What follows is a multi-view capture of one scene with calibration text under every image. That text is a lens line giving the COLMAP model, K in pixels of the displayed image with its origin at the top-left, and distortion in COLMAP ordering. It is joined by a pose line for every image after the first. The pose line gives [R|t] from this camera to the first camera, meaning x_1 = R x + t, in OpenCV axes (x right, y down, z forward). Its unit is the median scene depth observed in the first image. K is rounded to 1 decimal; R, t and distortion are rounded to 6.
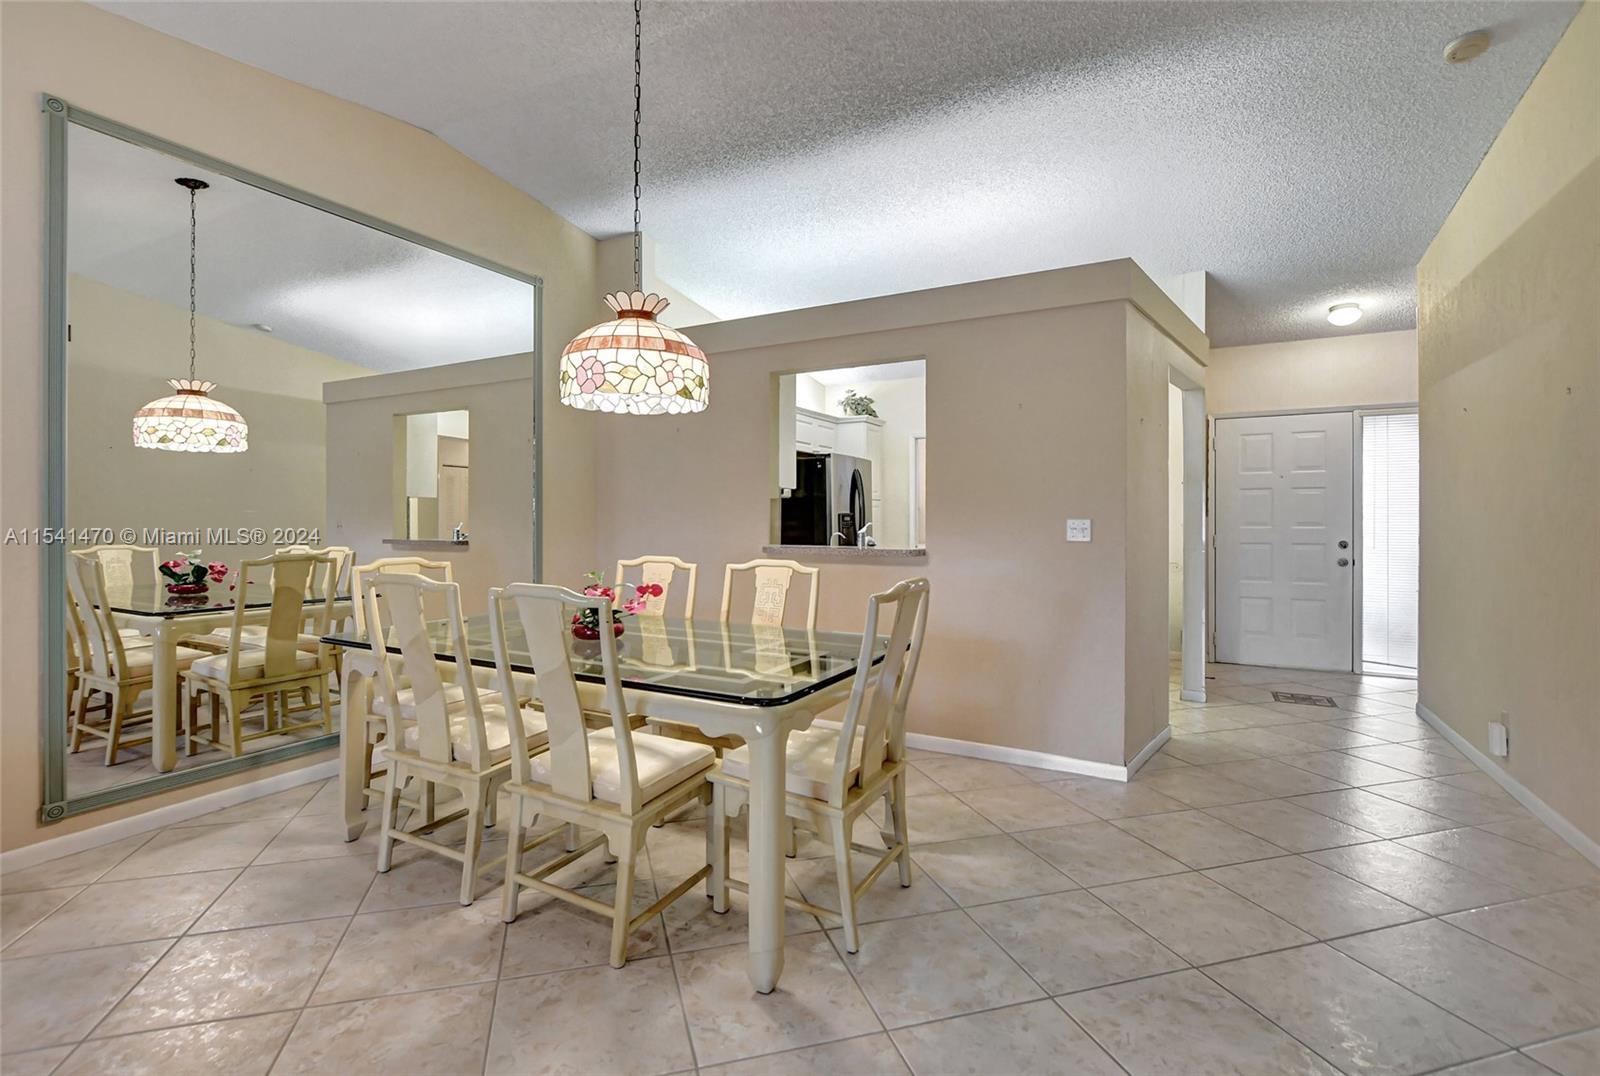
lens RADIAL K [[739.3, 0, 788.3], [0, 739.3, 520.0], [0, 0, 1]] dist [0.000240, 0.000003]
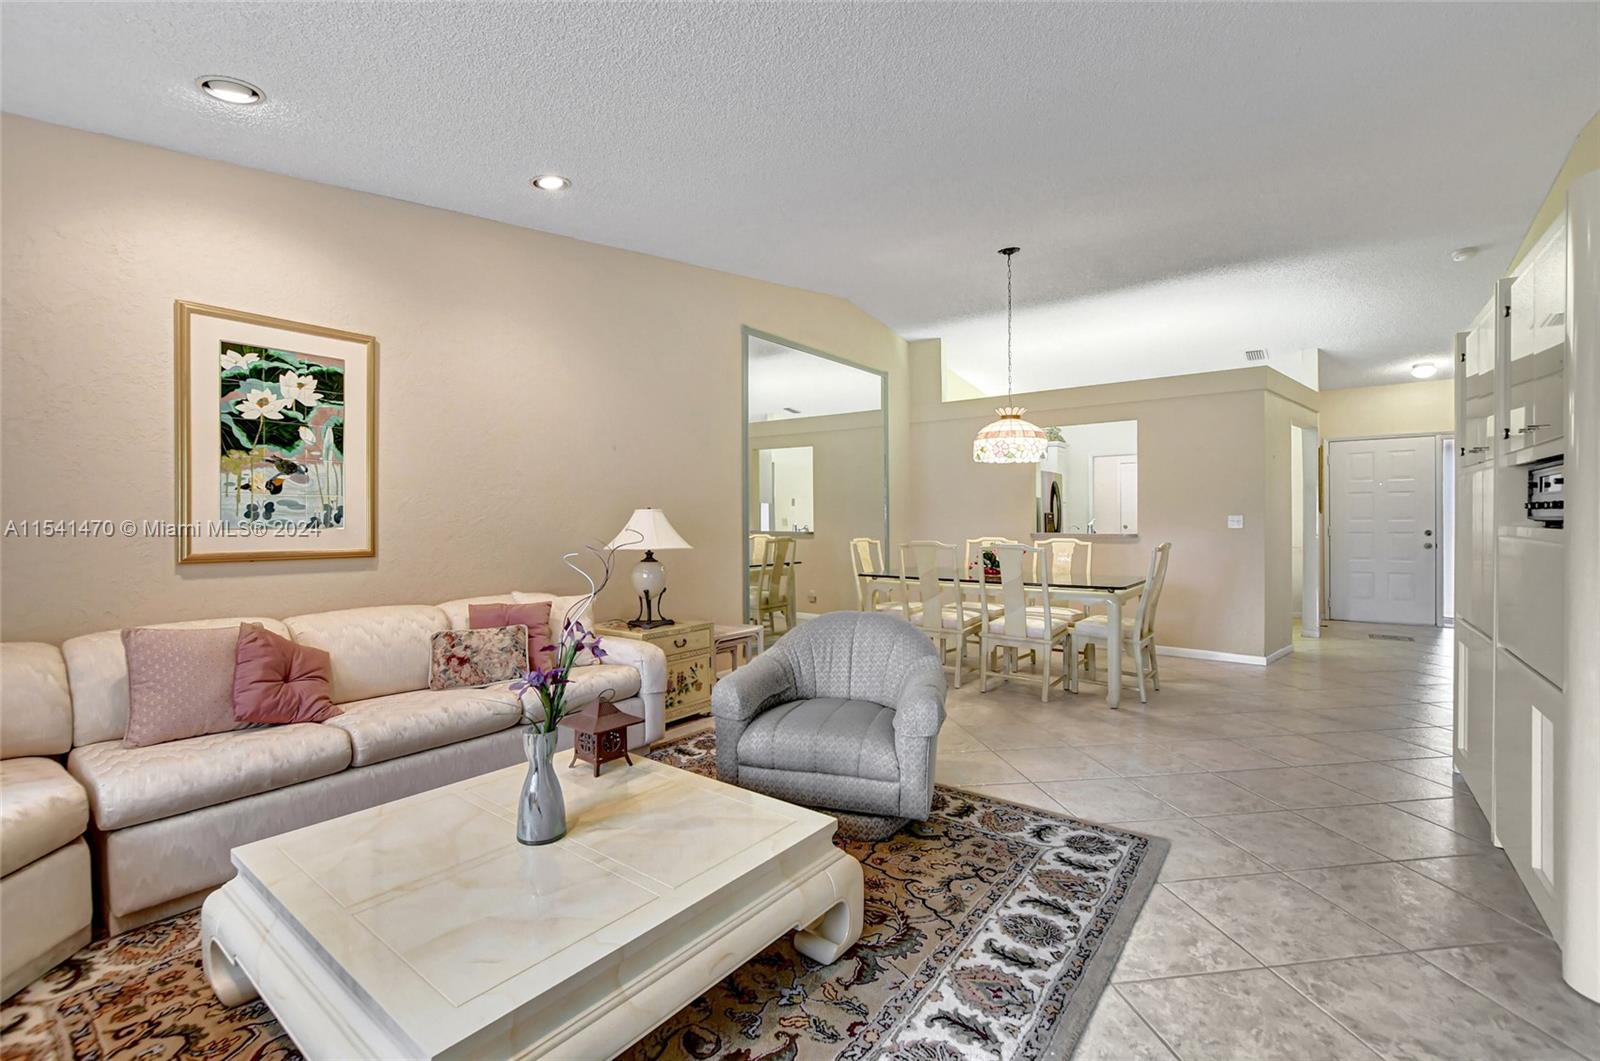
lens RADIAL K [[721.5, 0, 798.6], [0, 721.5, 520.9], [0, 0, 1]] dist [-0.008468, 0.000730]
pose [[0.992068, -0.005084, -0.125596, -0.348689], [0.005657, 0.999975, 0.004206, -0.000978], [0.125572, -0.004883, 0.992072, -0.675762]]
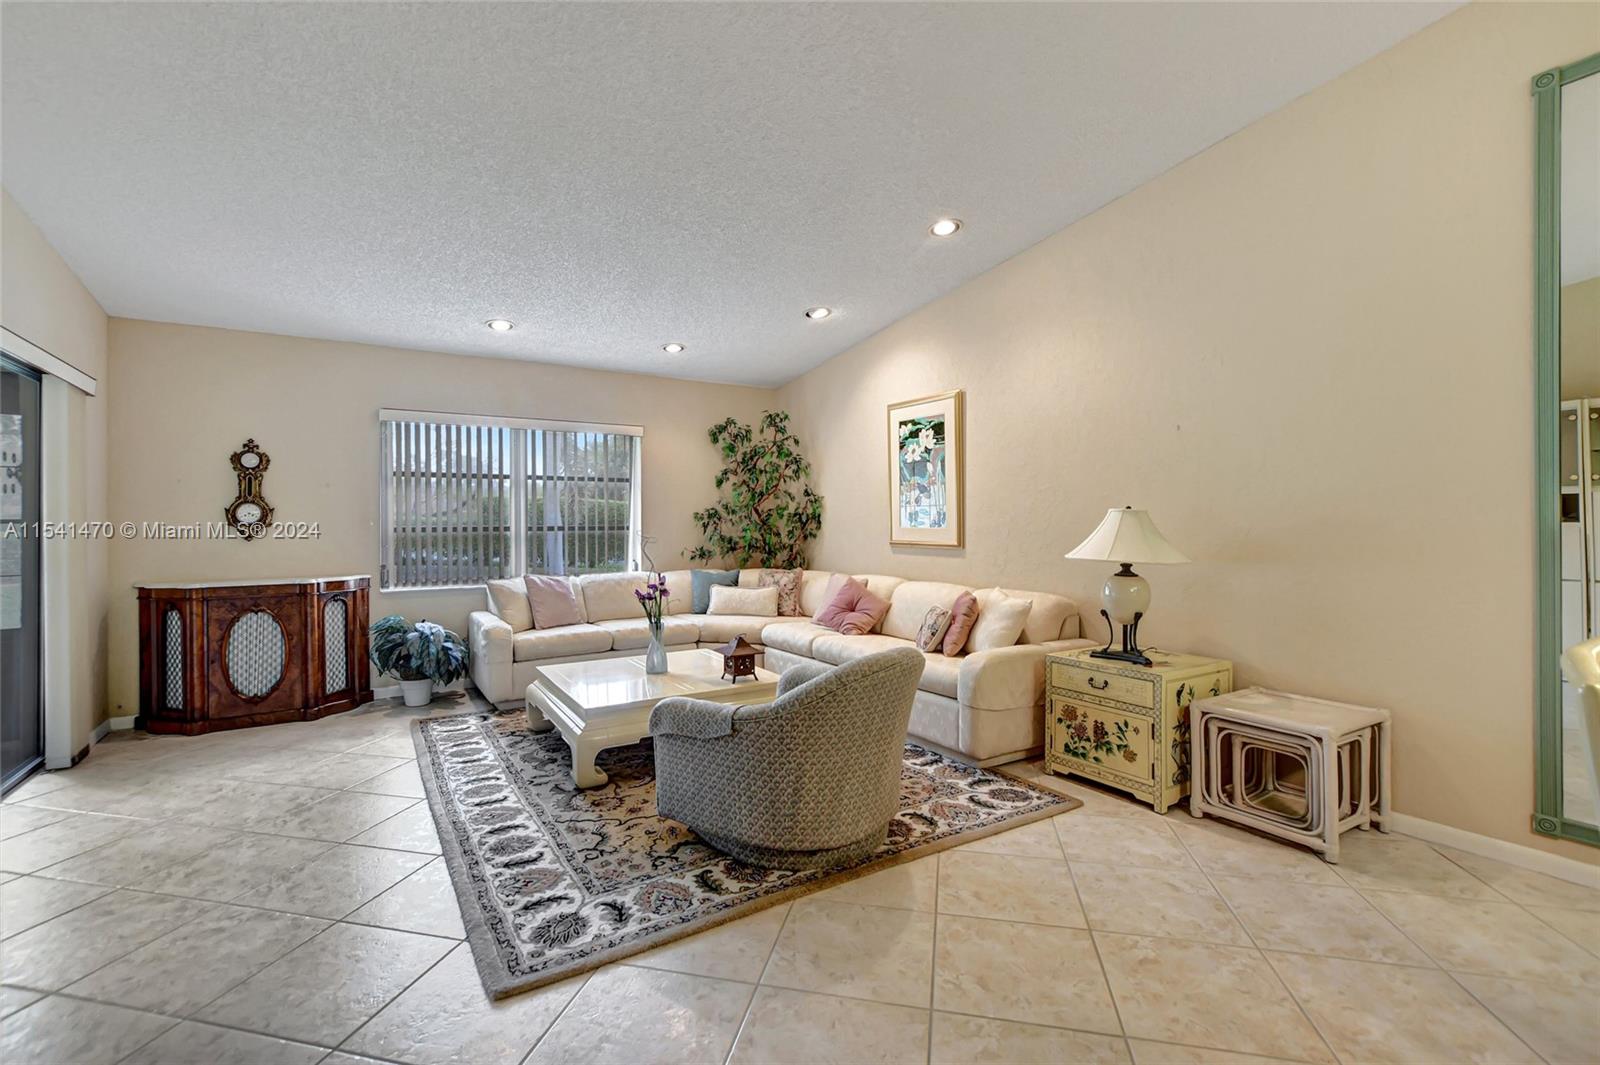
lens RADIAL K [[696.0, 0, 762.0], [0, 696.0, 524.9], [0, 0, 1]] dist [-0.008216, 0.000018]
pose [[-0.500326, 0.007569, -0.865804, 0.179795], [0.009060, 0.999953, 0.003506, -0.002977], [0.865790, -0.006090, -0.500371, 0.356531]]
